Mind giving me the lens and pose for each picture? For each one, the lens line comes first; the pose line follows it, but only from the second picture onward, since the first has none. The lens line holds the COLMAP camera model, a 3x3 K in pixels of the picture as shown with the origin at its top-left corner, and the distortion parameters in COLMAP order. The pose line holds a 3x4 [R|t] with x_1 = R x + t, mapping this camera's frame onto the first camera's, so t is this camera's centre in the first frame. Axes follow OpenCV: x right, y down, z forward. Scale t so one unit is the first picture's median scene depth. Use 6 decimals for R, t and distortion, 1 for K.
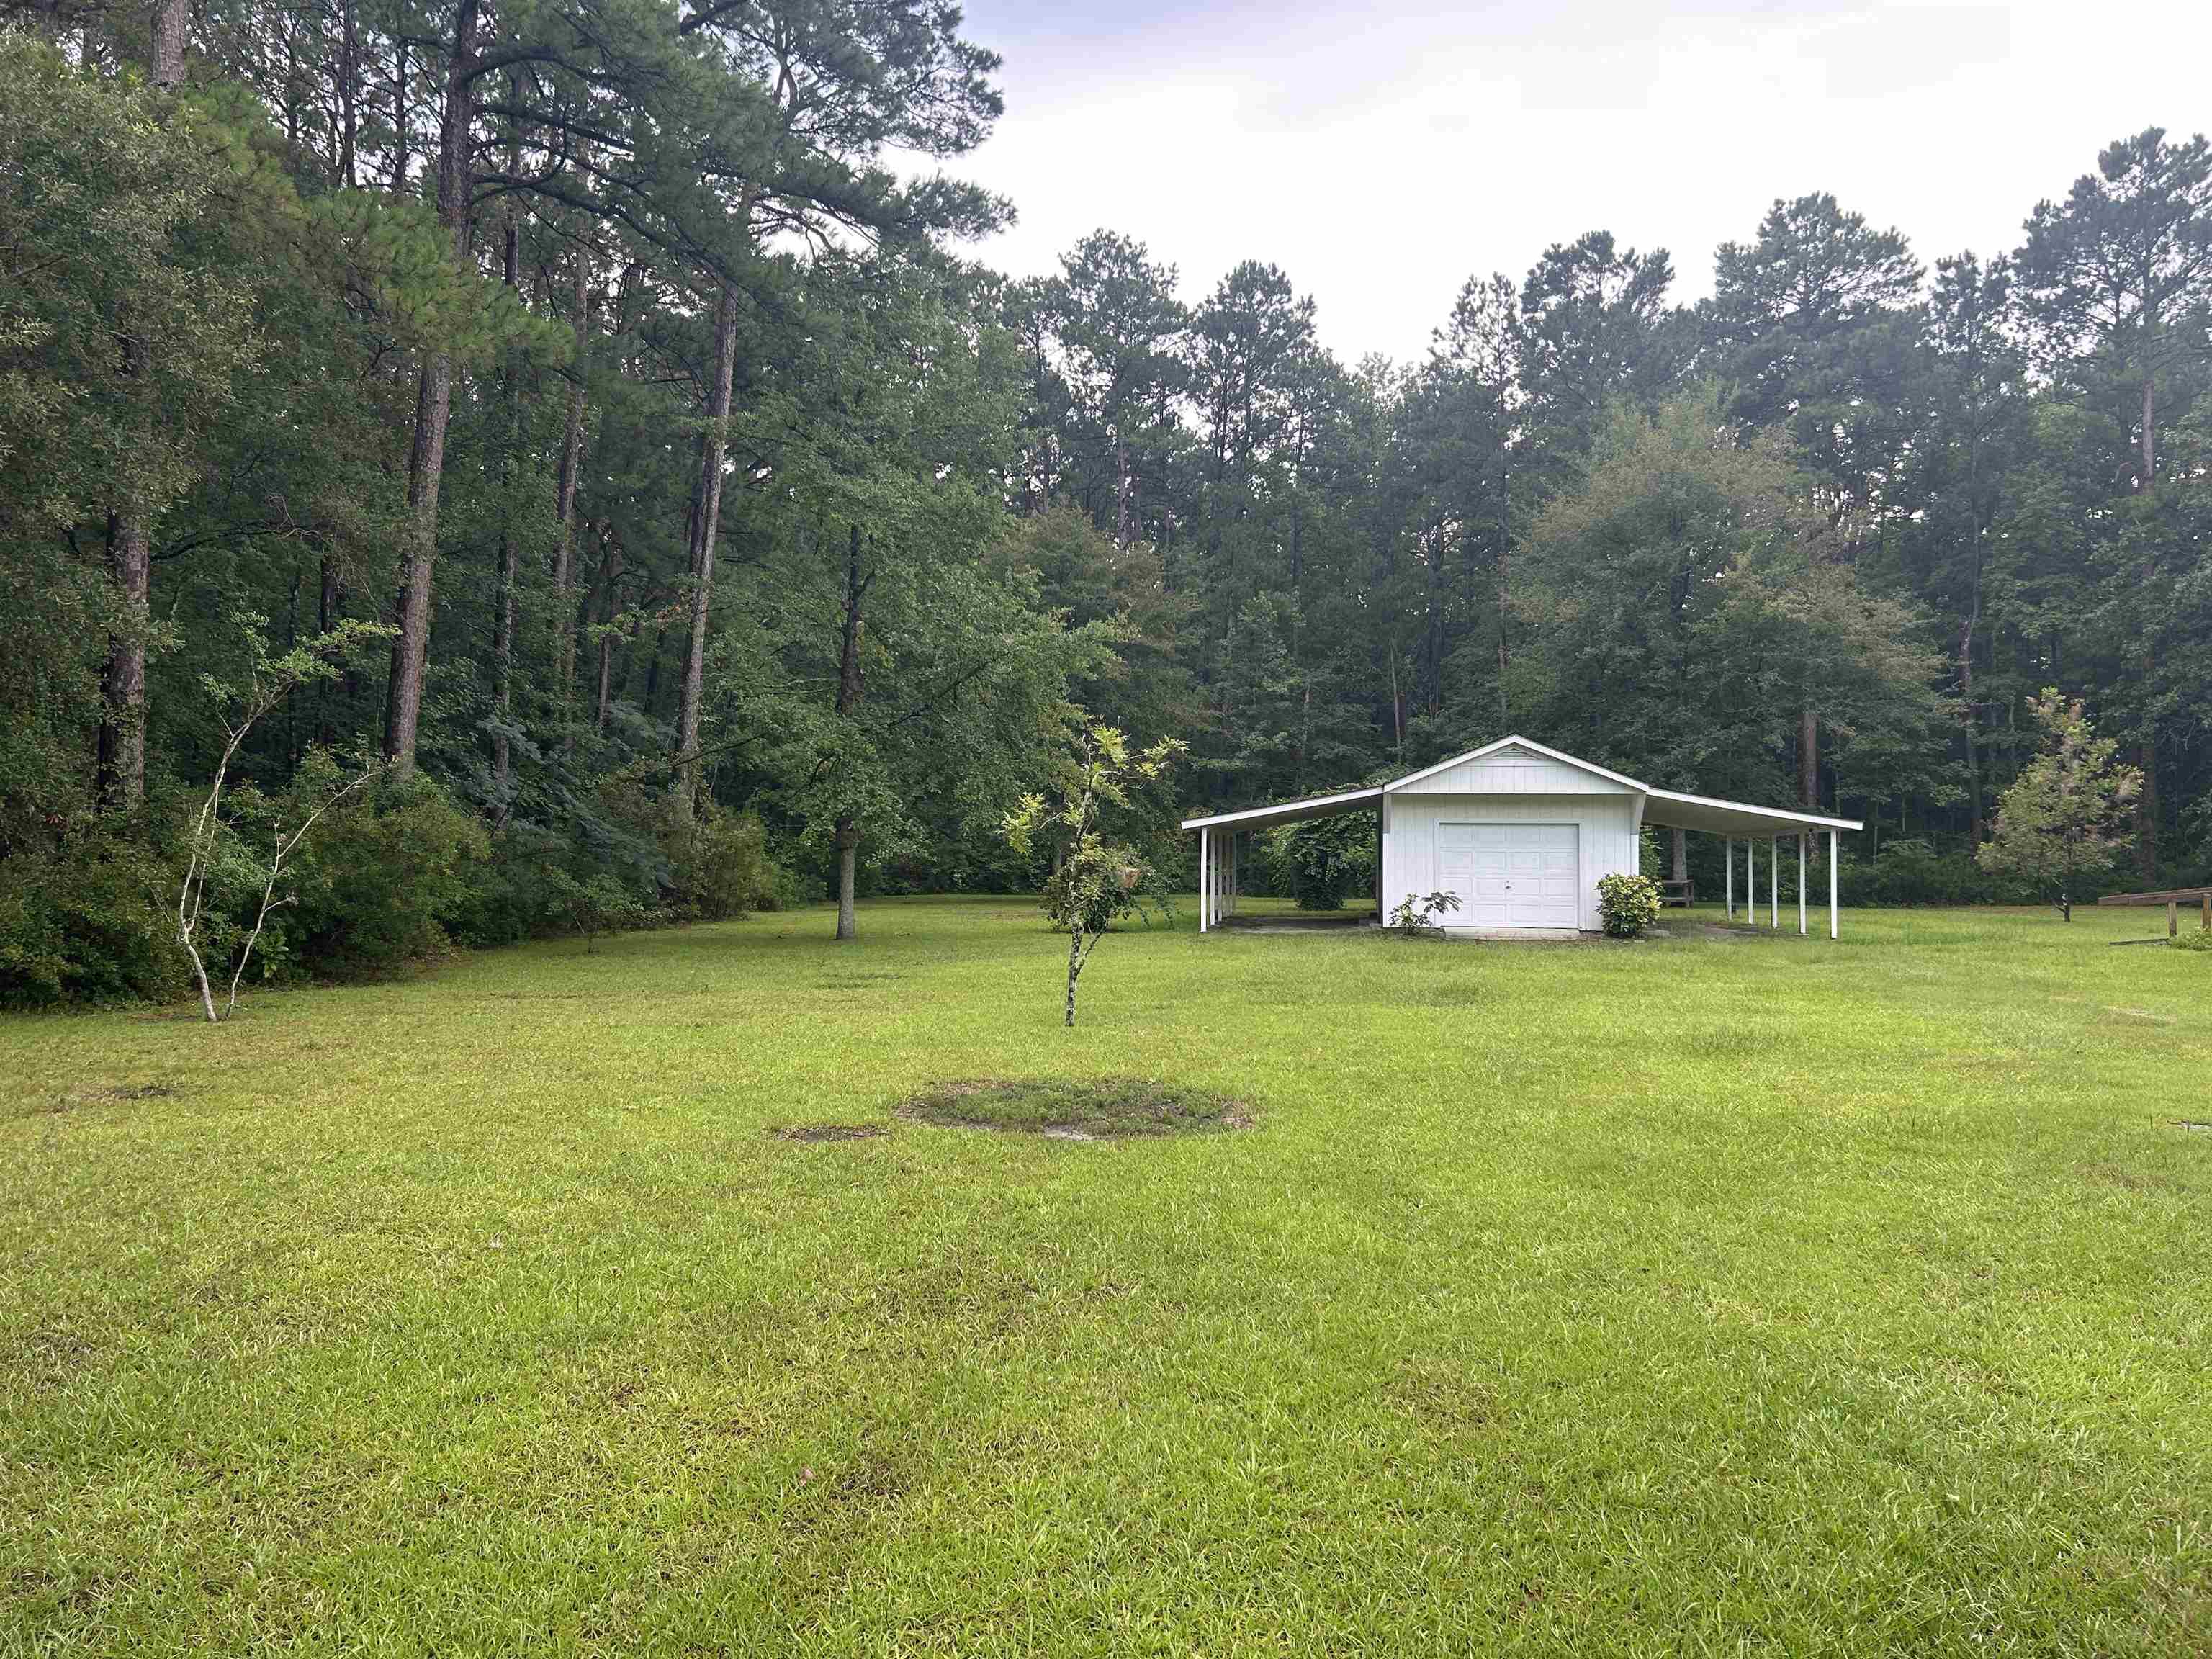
lens RADIAL K [[1587.1, 0, 1113.8], [0, 1587.1, 819.5], [0, 0, 1]] dist [0.083313, -0.084303]
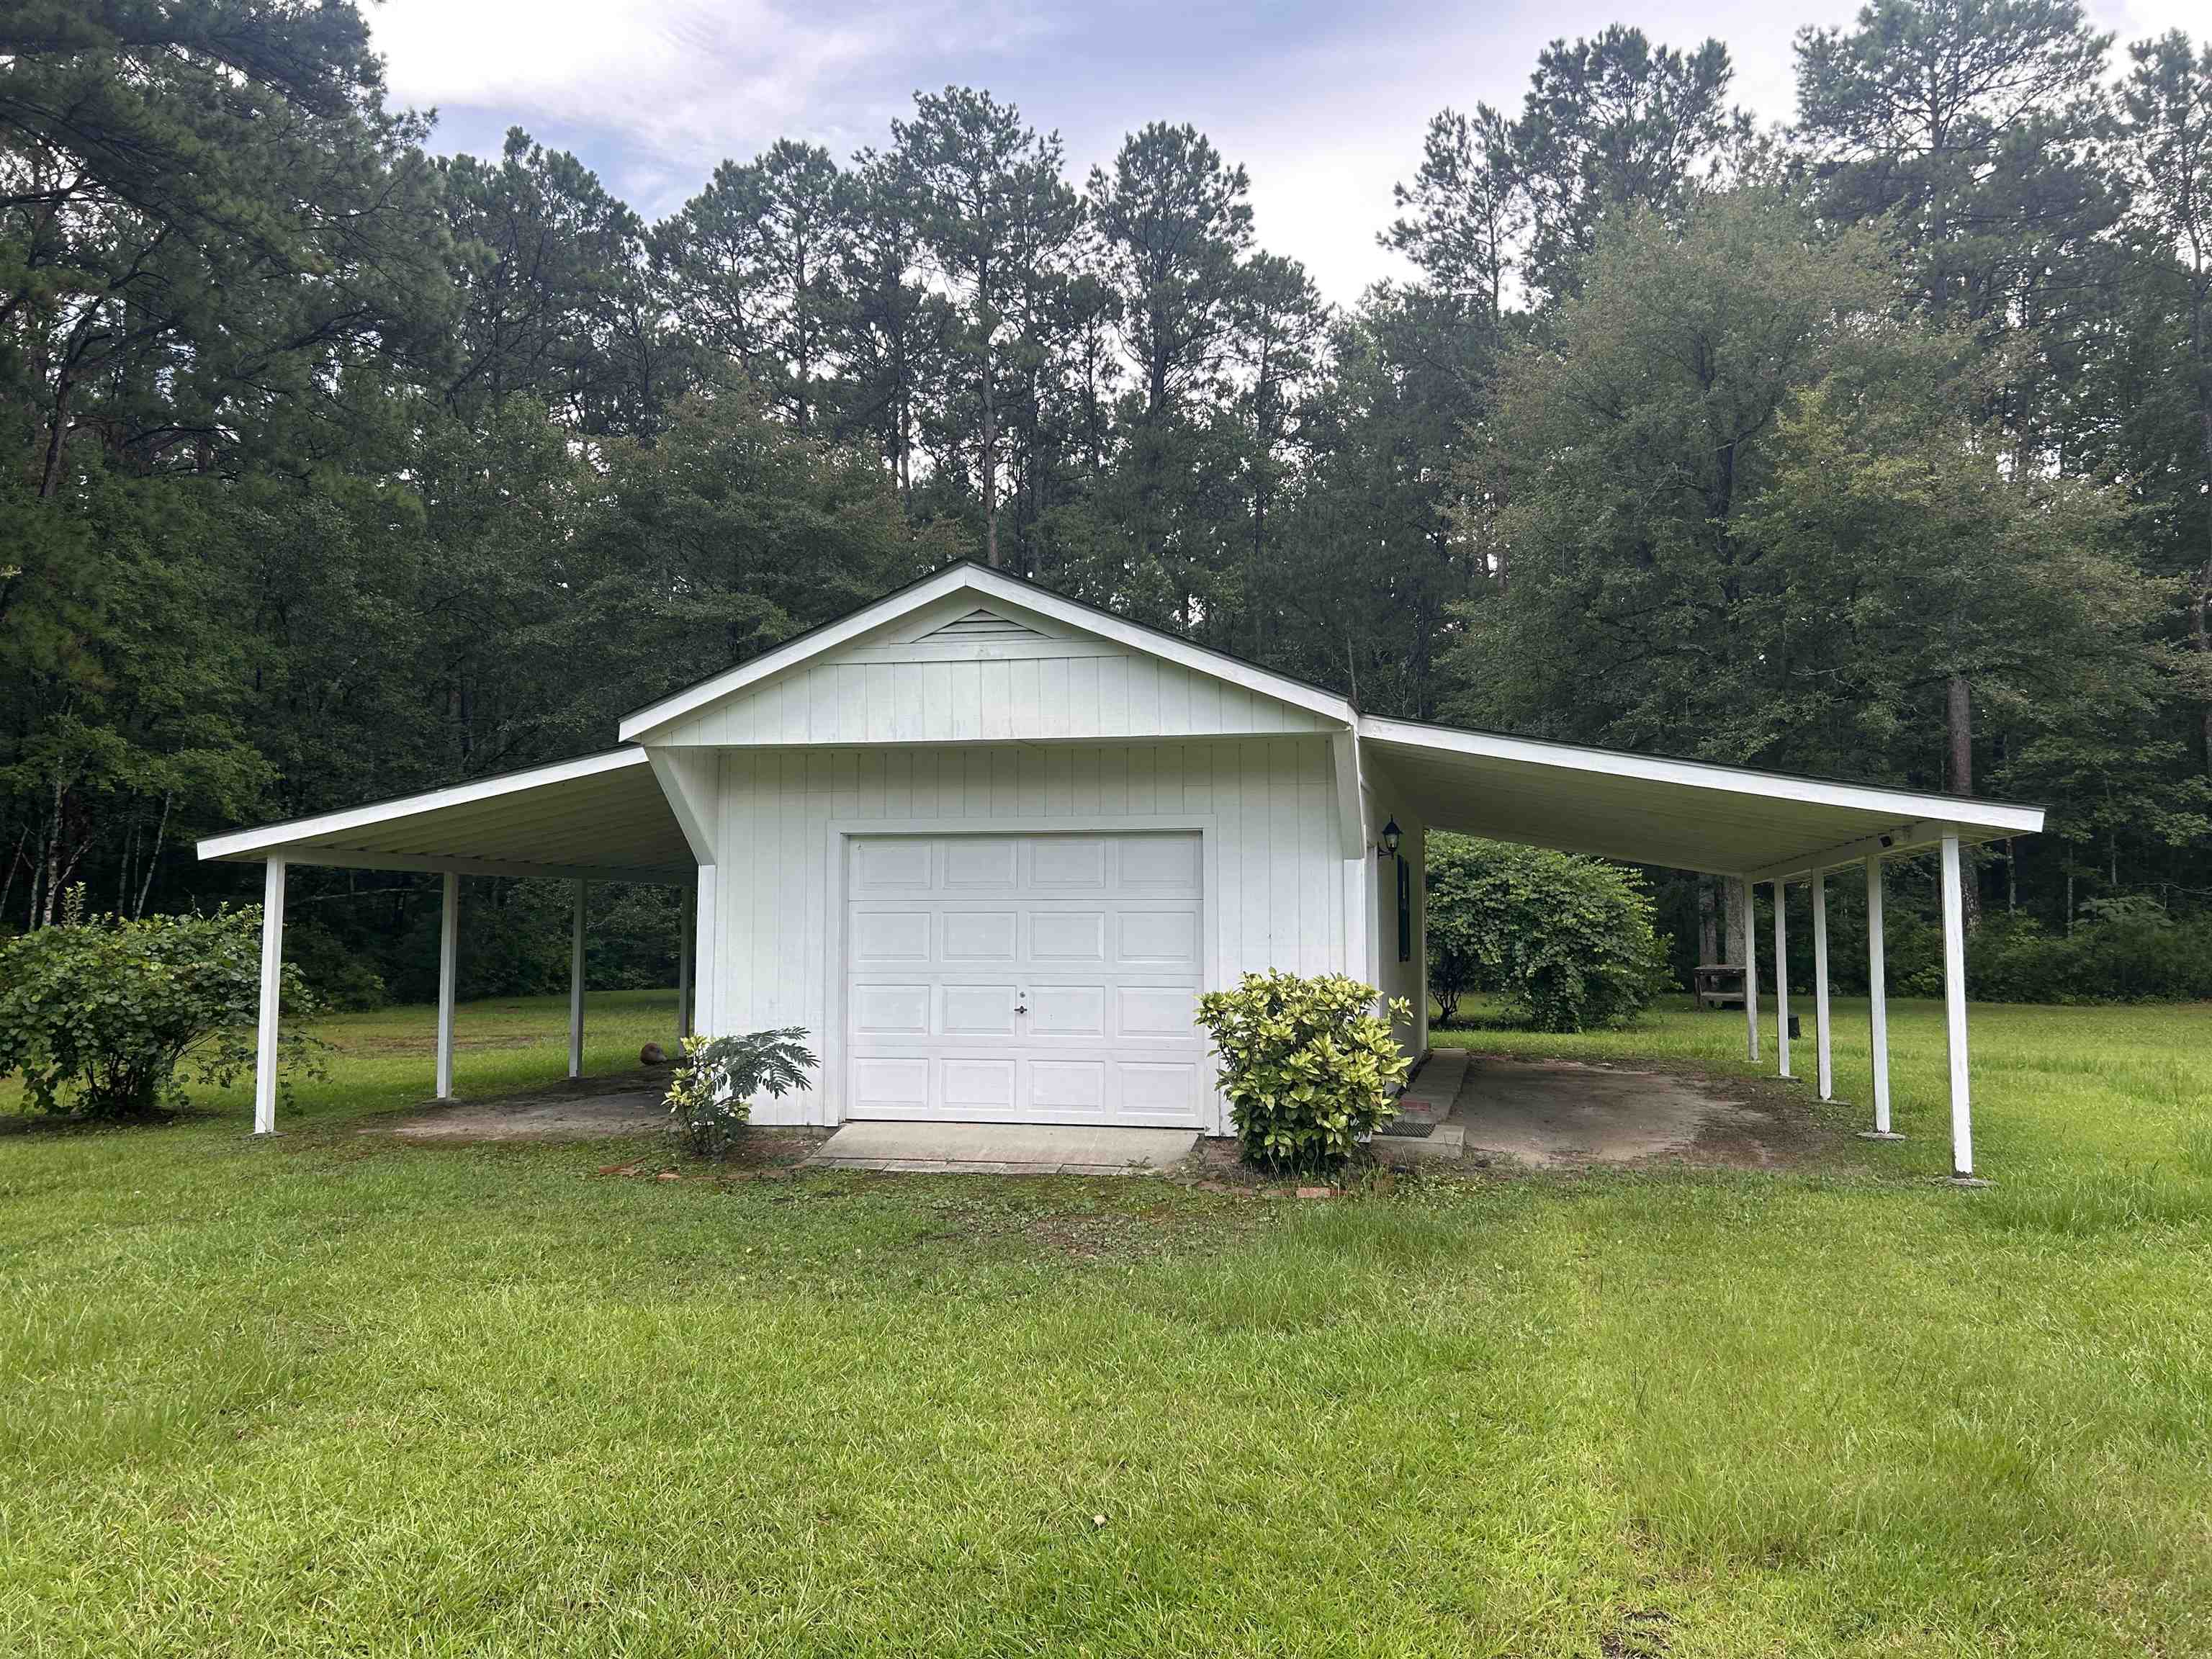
lens RADIAL K [[1587.1, 0, 1113.8], [0, 1587.1, 819.5], [0, 0, 1]] dist [0.083313, -0.084303]
pose [[0.995992, -0.011823, -0.088654, 0.182234], [0.007783, 0.998921, -0.045777, 0.009805], [0.089100, 0.044904, 0.995010, 0.390721]]
